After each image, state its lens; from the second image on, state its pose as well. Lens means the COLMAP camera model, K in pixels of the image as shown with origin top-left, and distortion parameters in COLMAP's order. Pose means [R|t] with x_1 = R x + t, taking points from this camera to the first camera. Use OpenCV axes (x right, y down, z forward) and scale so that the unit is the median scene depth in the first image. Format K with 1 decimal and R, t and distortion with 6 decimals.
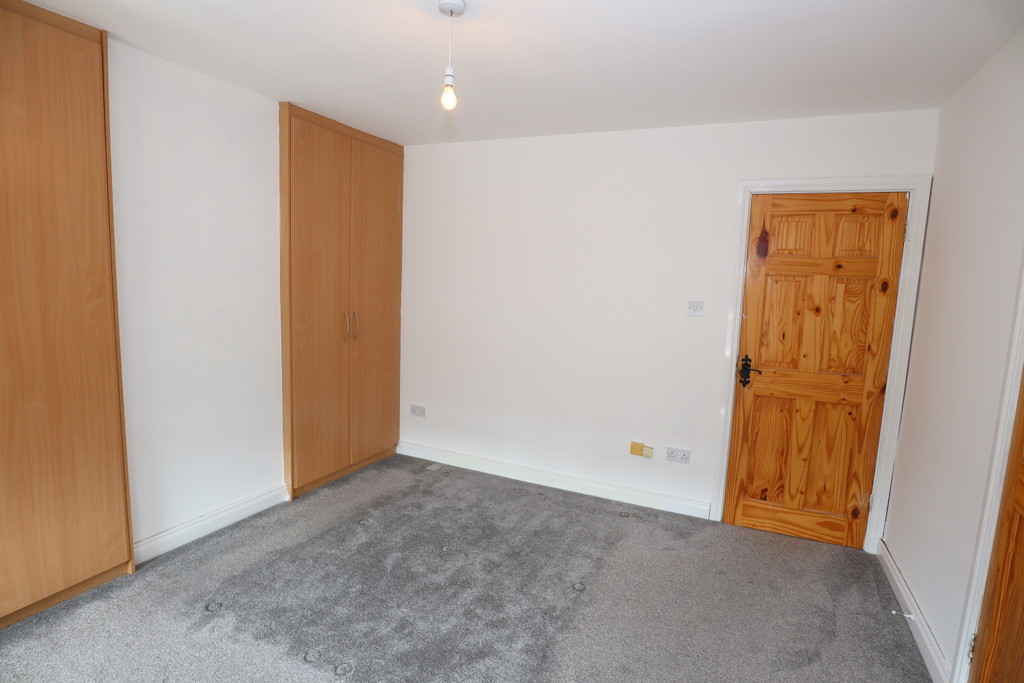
lens RADIAL K [[523.3, 0, 519.7], [0, 523.3, 344.1], [0, 0, 1]] dist [-0.002435, -0.000560]
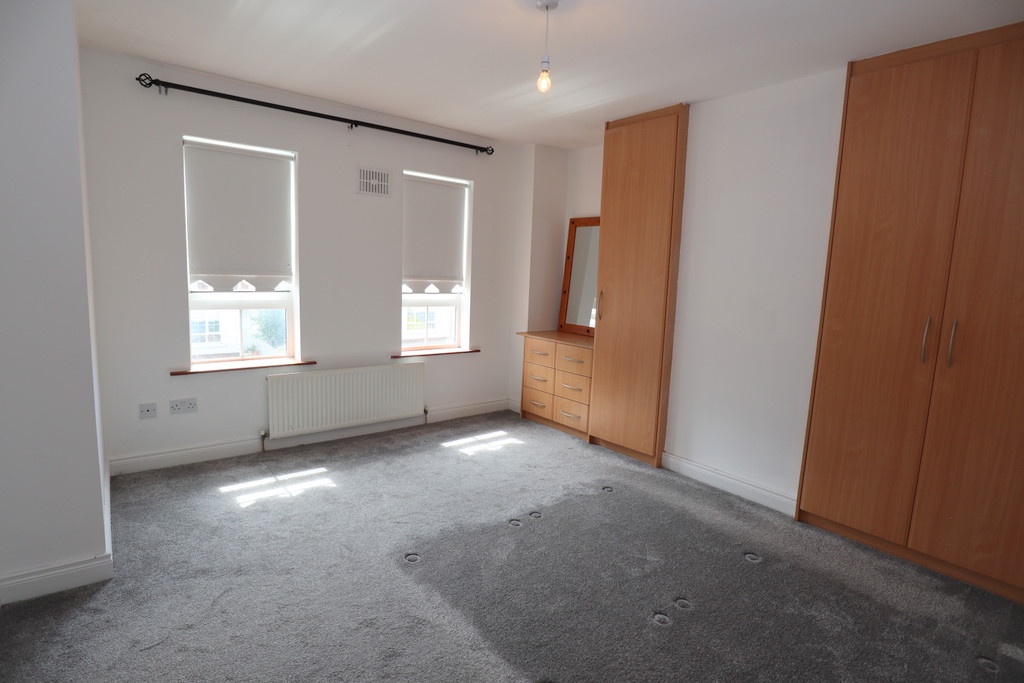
lens RADIAL K [[523.3, 0, 519.7], [0, 523.3, 344.1], [0, 0, 1]] dist [-0.002435, -0.000560]
pose [[-0.440906, 0.065466, -0.895163, 0.548147], [-0.169066, 0.973426, 0.154462, -0.047105], [0.881487, 0.219444, -0.418121, 0.900533]]
